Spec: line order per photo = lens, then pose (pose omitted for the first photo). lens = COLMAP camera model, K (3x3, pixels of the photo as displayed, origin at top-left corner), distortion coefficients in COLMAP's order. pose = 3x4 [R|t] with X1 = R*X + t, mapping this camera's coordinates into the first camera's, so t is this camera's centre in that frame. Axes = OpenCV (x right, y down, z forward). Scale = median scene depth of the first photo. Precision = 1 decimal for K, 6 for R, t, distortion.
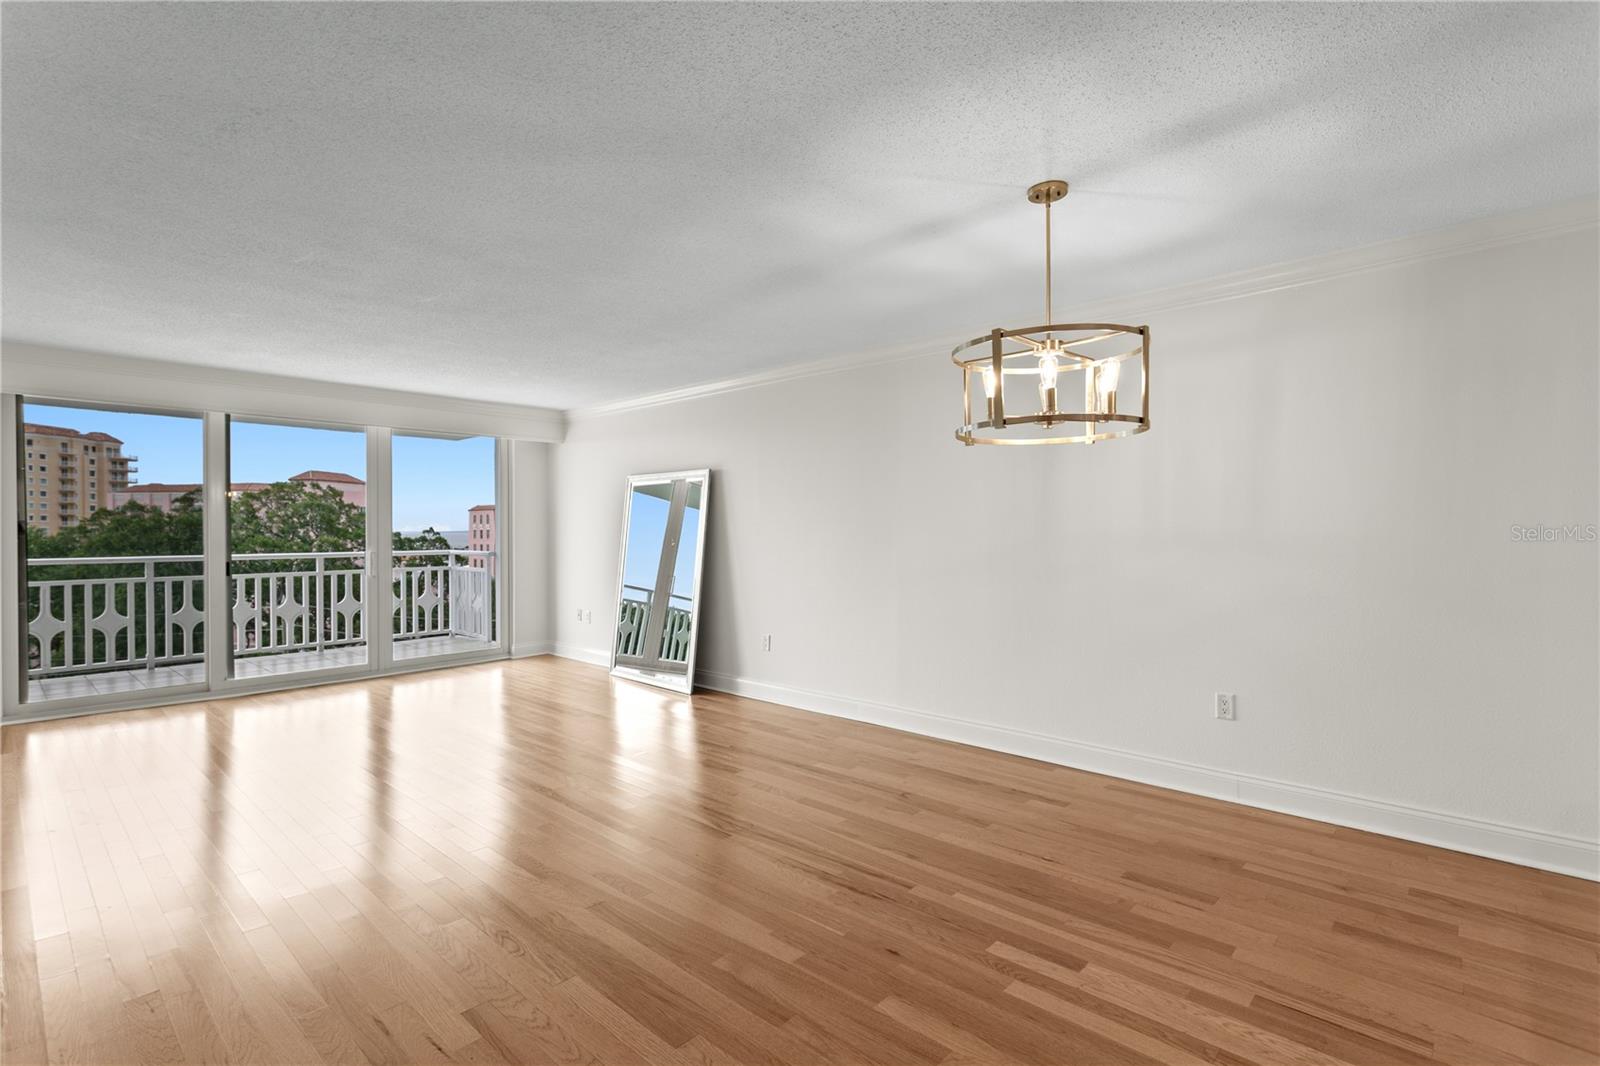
lens RADIAL K [[756.1, 0, 764.9], [0, 756.1, 528.9], [0, 0, 1]] dist [0.001700, 0.001650]
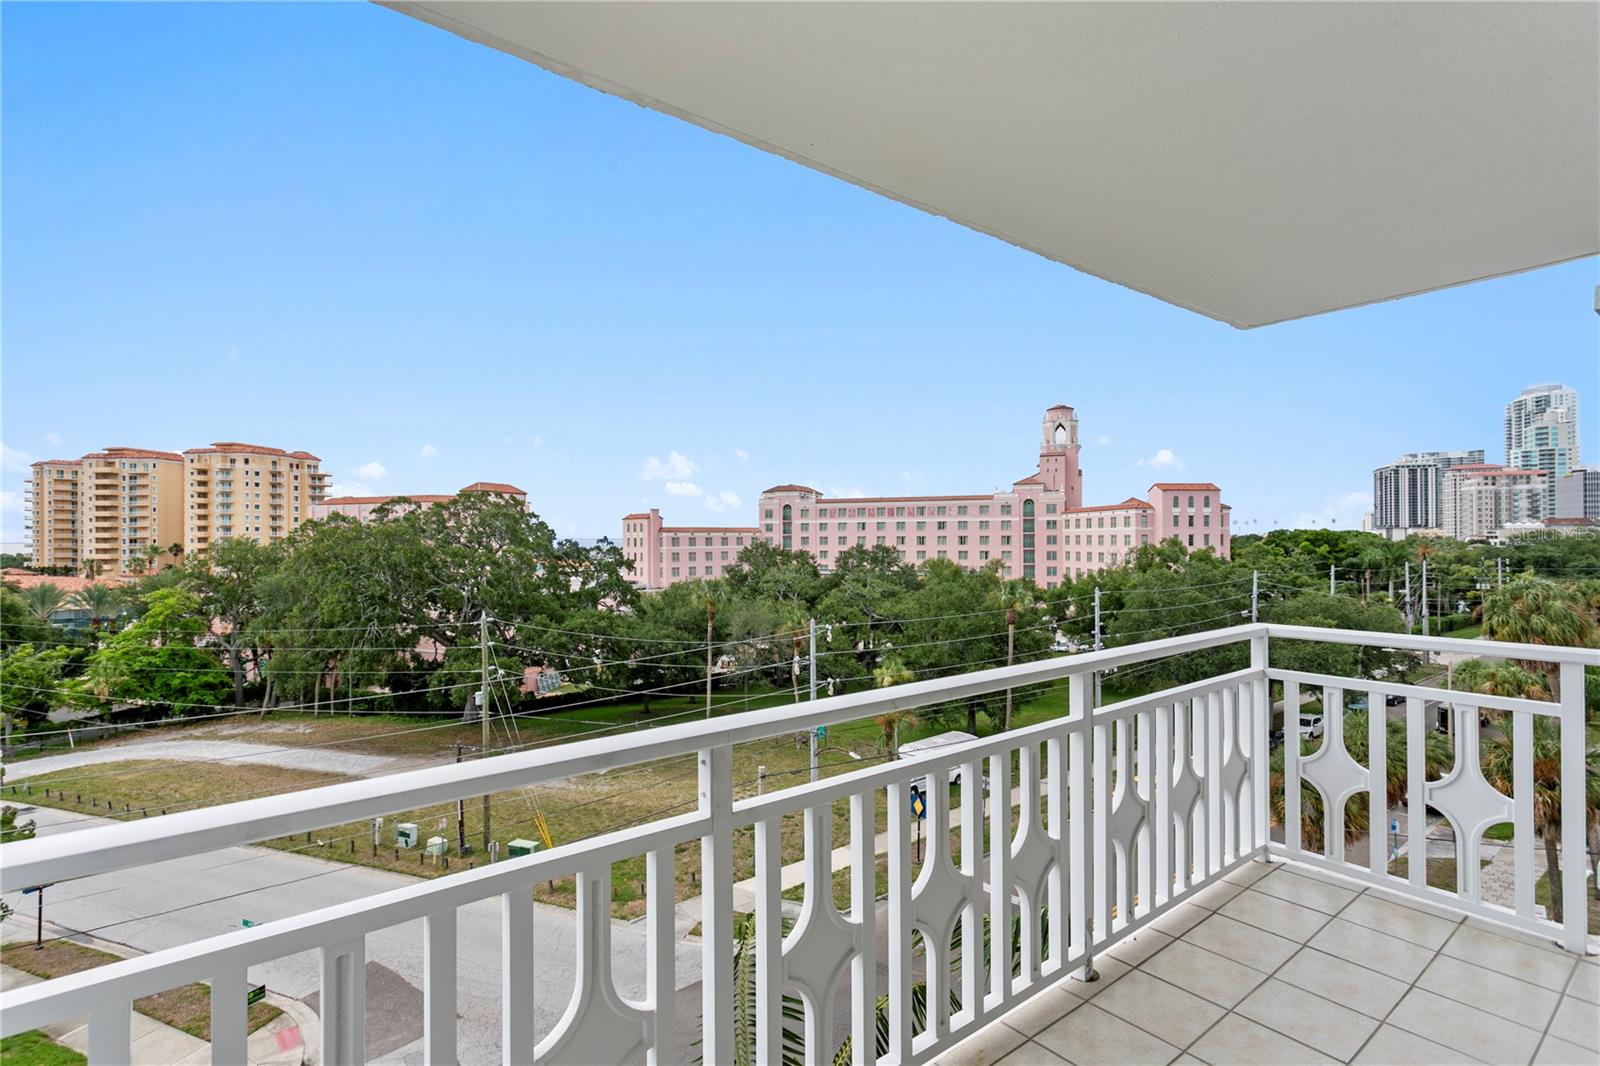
lens RADIAL K [[756.1, 0, 774.2], [0, 756.1, 530.8], [0, 0, 1]] dist [0.001700, 0.001650]
pose [[0.987125, -0.005035, -0.159871, -0.749478], [0.003942, 0.999967, -0.007151, -0.016783], [0.159902, 0.006429, 0.987112, 0.722457]]
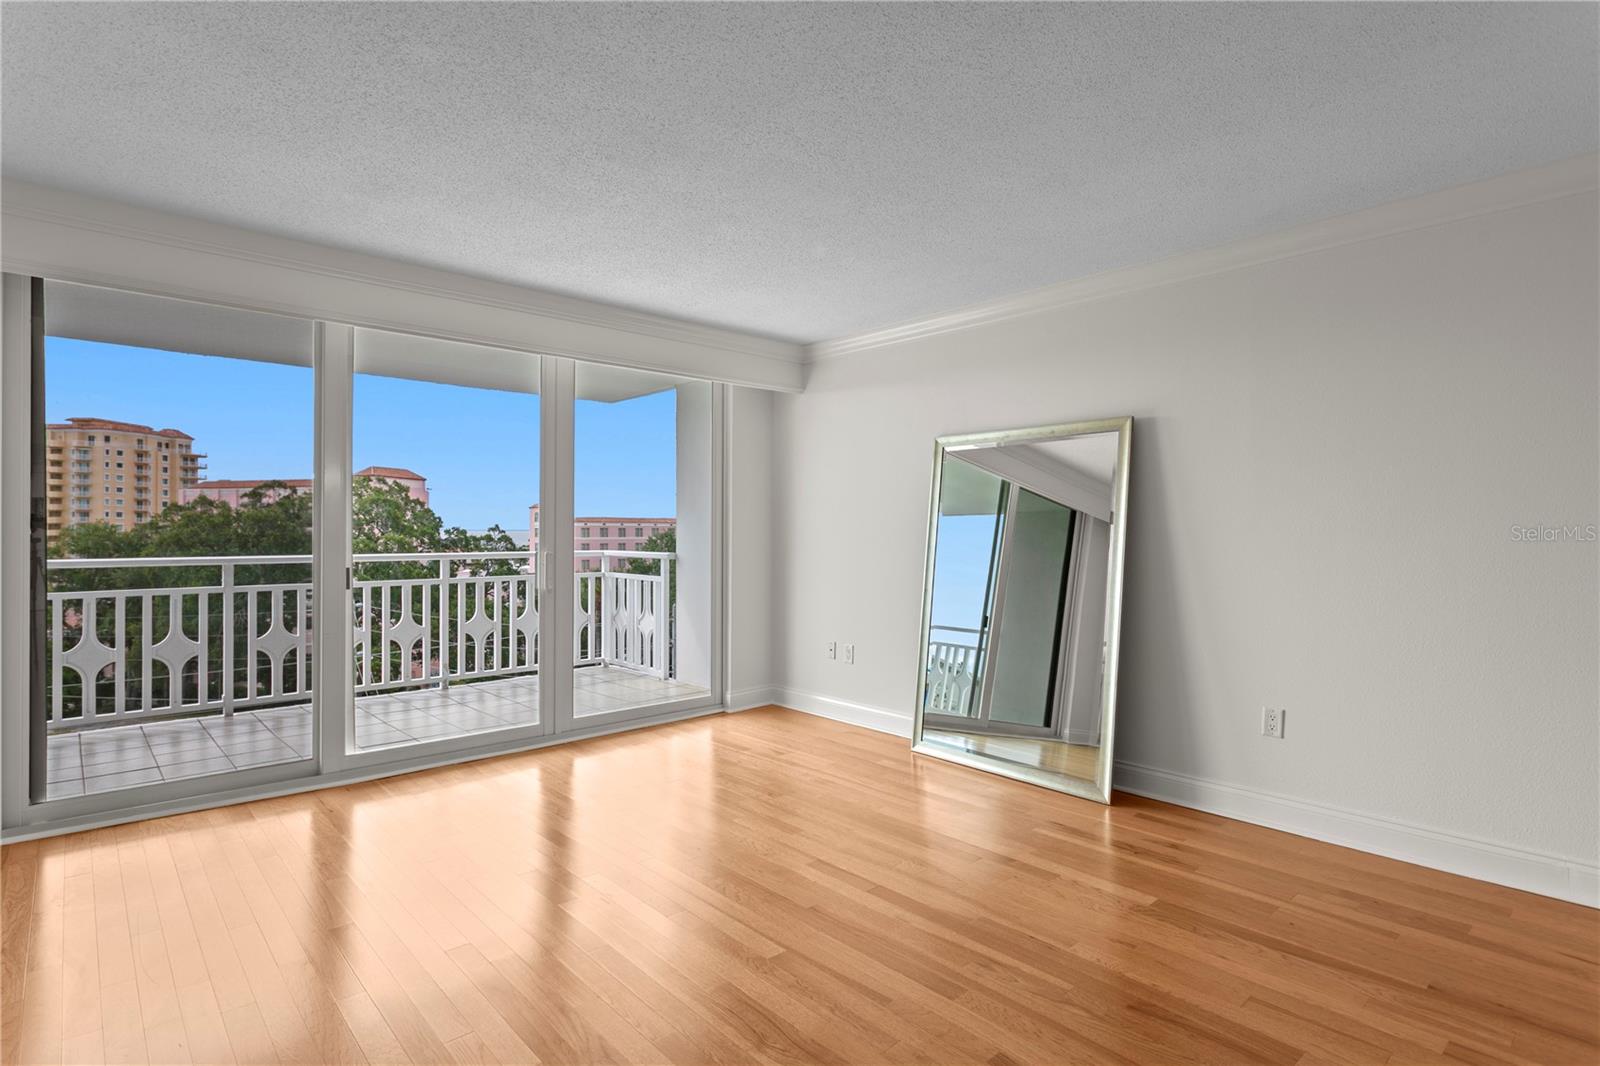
lens RADIAL K [[812.1, 0, 763.4], [0, 812.1, 519.4], [0, 0, 1]] dist [-0.003496, 0.000849]
pose [[0.995969, 0.003506, -0.089624, -0.235135], [-0.004500, 0.999931, -0.010893, 0.007100], [0.089580, 0.011252, 0.995916, 0.276299]]
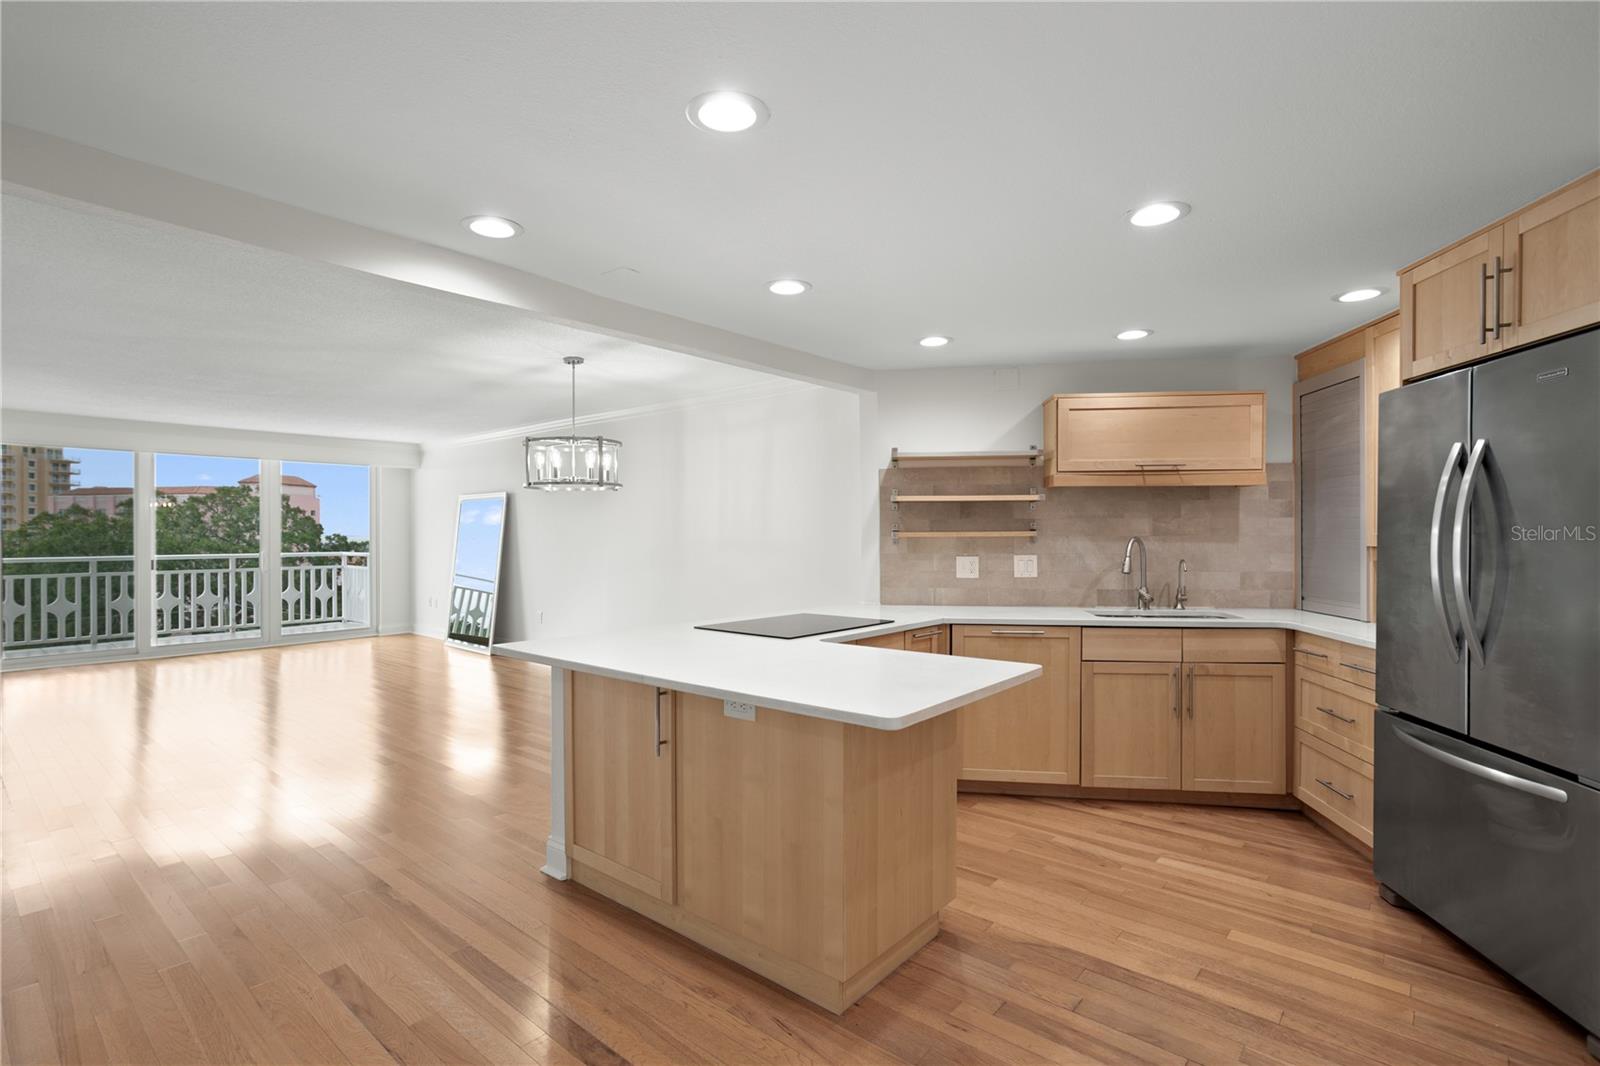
lens RADIAL K [[756.1, 0, 748.8], [0, 756.1, 539.5], [0, 0, 1]] dist [0.001700, 0.001650]
pose [[0.999519, 0.000653, 0.031021, 0.254900], [-0.000922, 0.999962, 0.008668, -0.004968], [-0.031014, -0.008693, 0.999481, -0.312025]]
